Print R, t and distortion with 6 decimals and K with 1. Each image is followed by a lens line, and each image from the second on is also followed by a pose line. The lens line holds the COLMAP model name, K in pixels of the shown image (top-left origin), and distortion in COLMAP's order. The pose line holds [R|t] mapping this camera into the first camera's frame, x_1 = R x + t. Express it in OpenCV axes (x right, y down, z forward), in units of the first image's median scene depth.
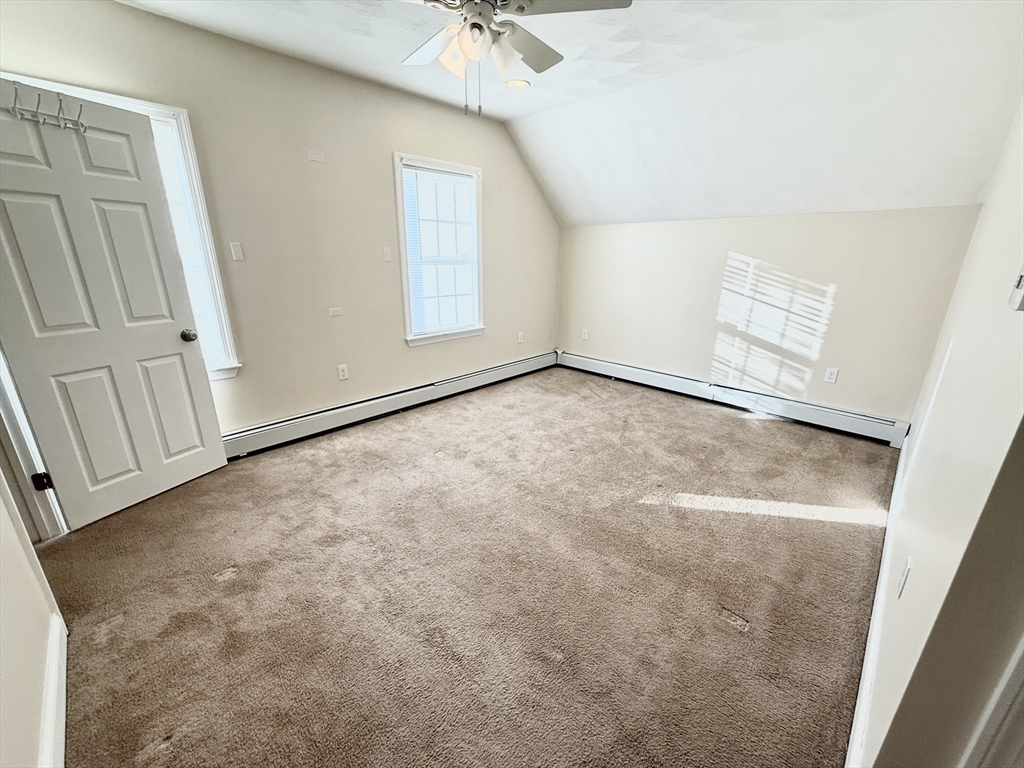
lens RADIAL K [[407.4, 0, 507.9], [0, 407.4, 382.2], [0, 0, 1]] dist [-0.002384, -0.000205]
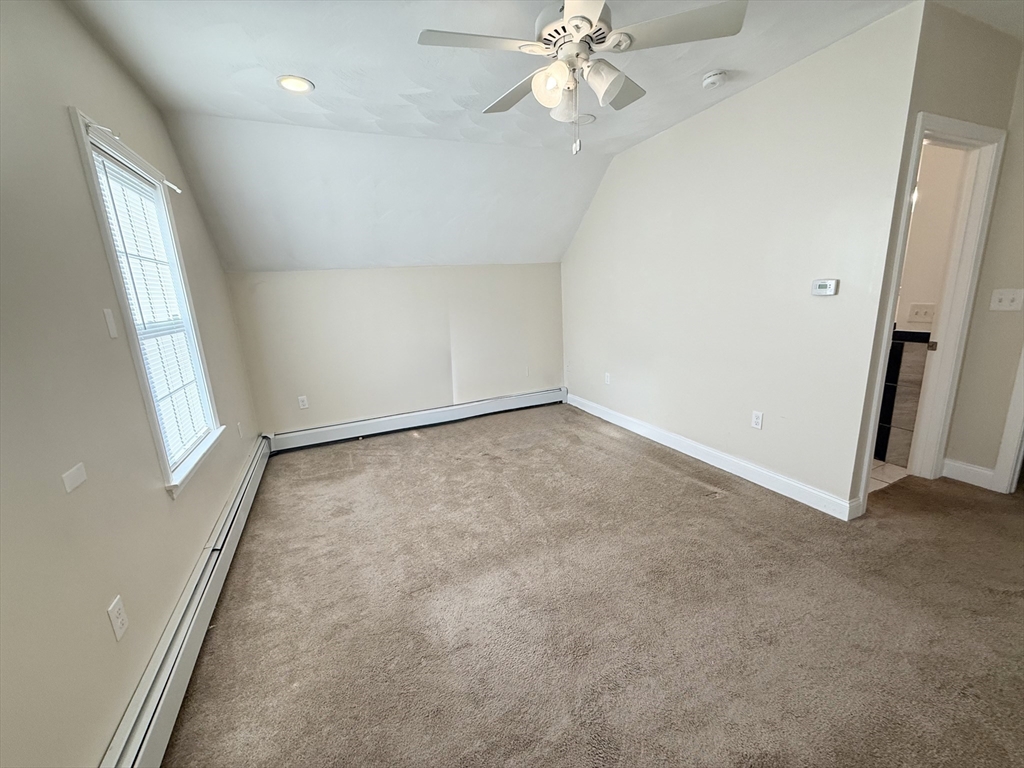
lens RADIAL K [[407.4, 0, 509.5], [0, 407.4, 385.8], [0, 0, 1]] dist [-0.002384, -0.000205]
pose [[0.359329, -0.237810, 0.902402, -0.459263], [0.328022, 0.937467, 0.116435, -0.129124], [-0.873661, 0.254169, 0.414866, 0.357146]]
